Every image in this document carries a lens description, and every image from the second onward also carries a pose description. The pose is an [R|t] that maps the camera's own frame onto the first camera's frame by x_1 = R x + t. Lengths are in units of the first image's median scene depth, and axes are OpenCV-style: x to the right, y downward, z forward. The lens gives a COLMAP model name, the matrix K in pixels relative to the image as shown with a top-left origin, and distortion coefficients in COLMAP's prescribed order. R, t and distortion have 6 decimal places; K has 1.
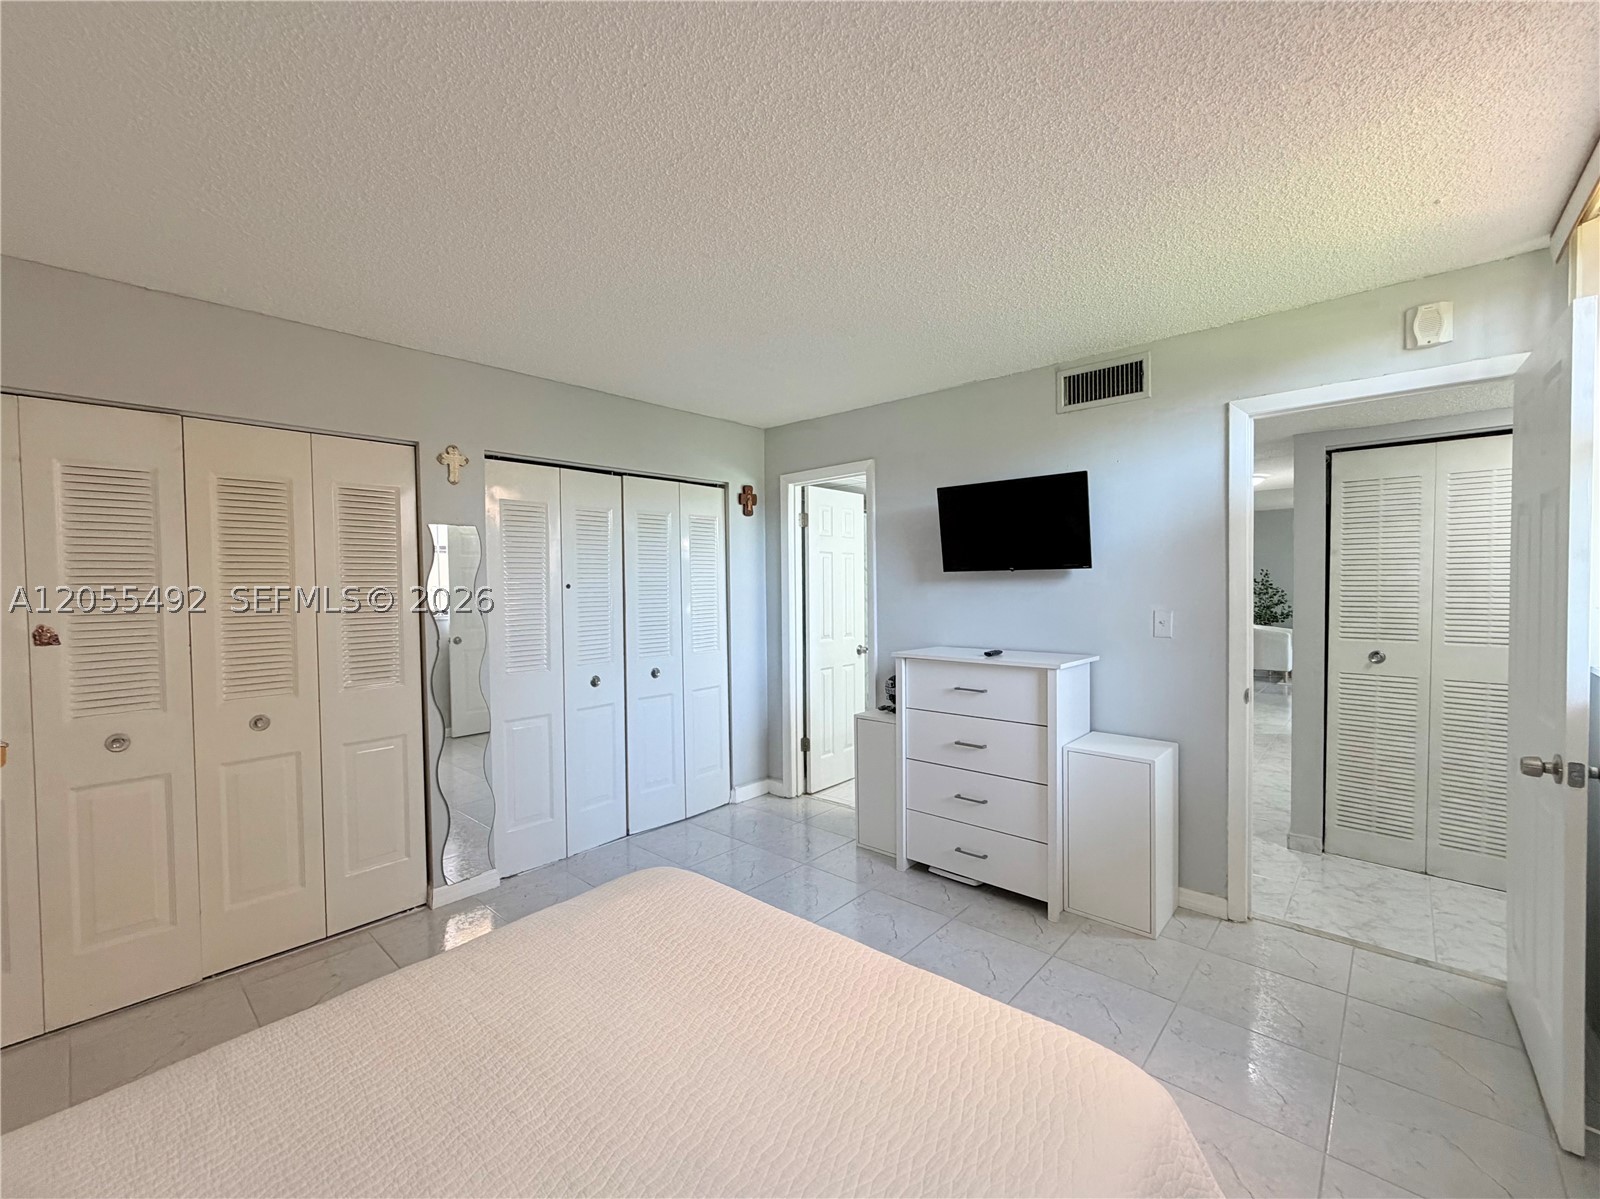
lens RADIAL K [[657.3, 0, 774.0], [0, 657.3, 601.3], [0, 0, 1]] dist [0.000563, 0.000053]
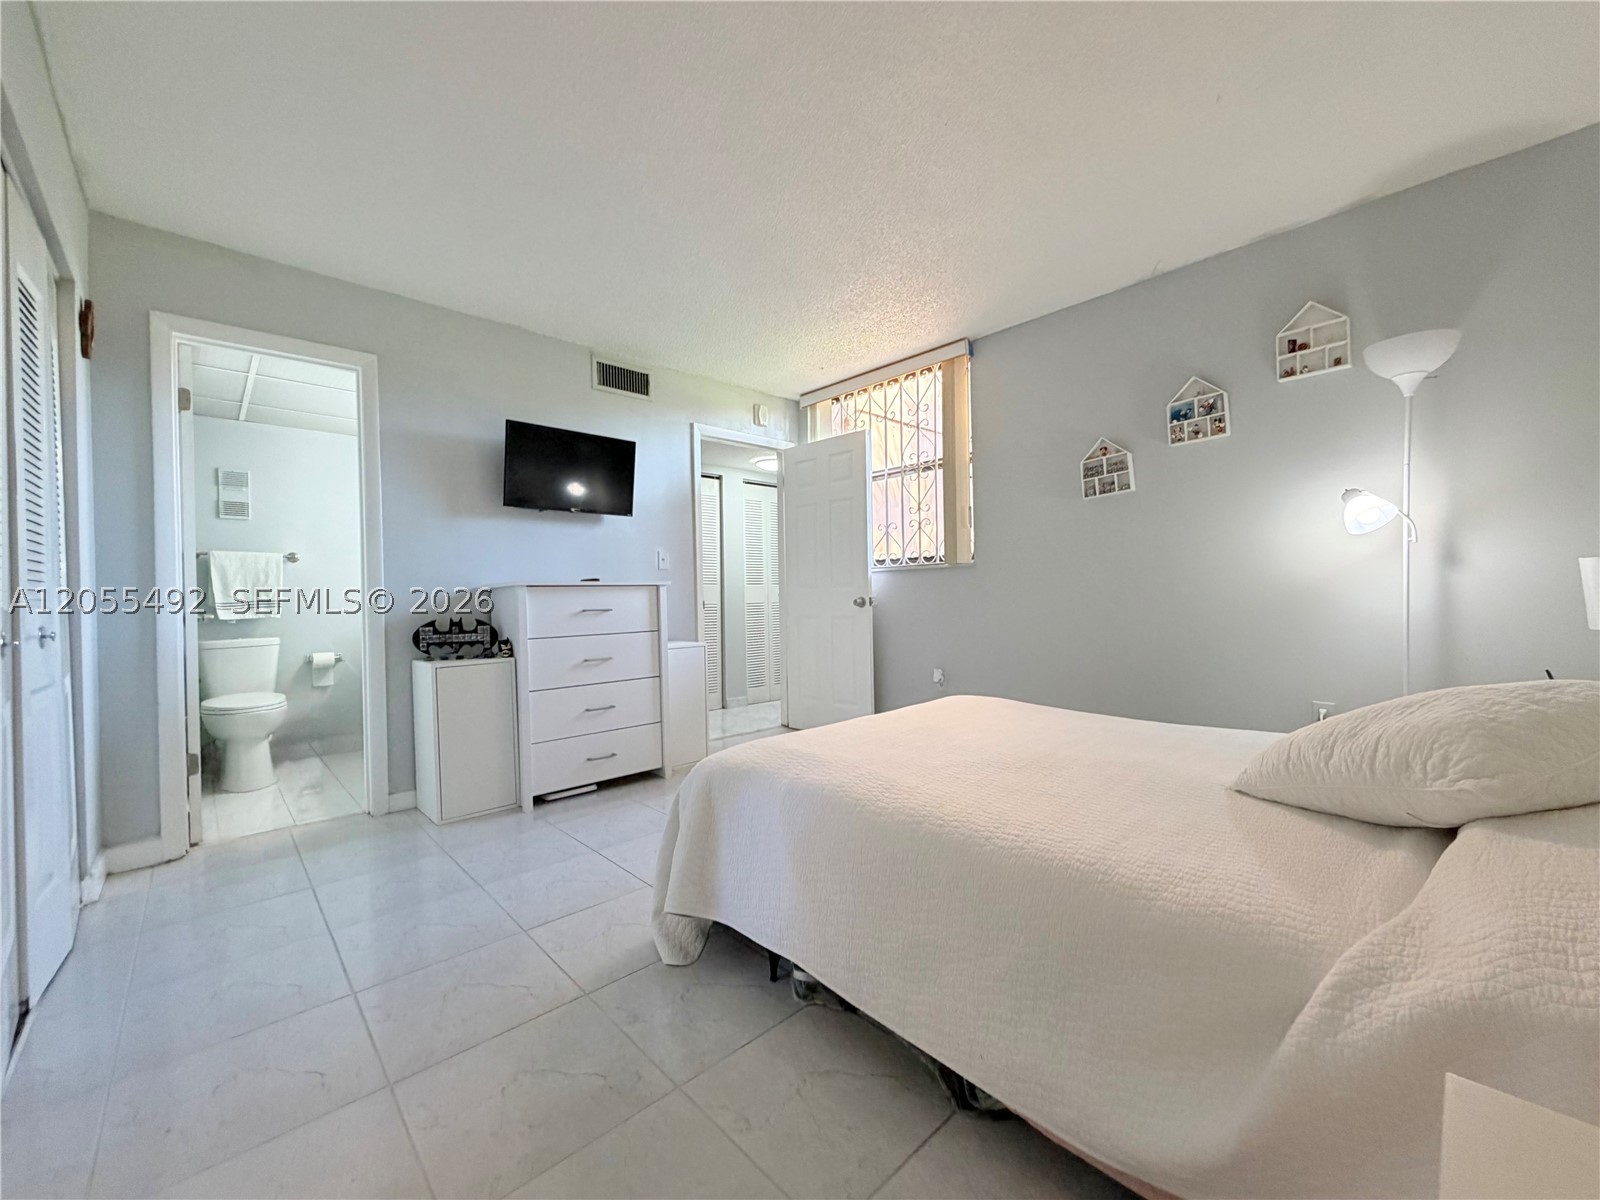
lens RADIAL K [[639.3, 0, 790.6], [0, 639.3, 600.3], [0, 0, 1]] dist [-0.000263, -0.000270]
pose [[0.075509, 0.007488, 0.997117, -0.738444], [0.041574, 0.999079, -0.010651, 0.138770], [-0.996278, 0.042259, 0.075128, 0.572435]]
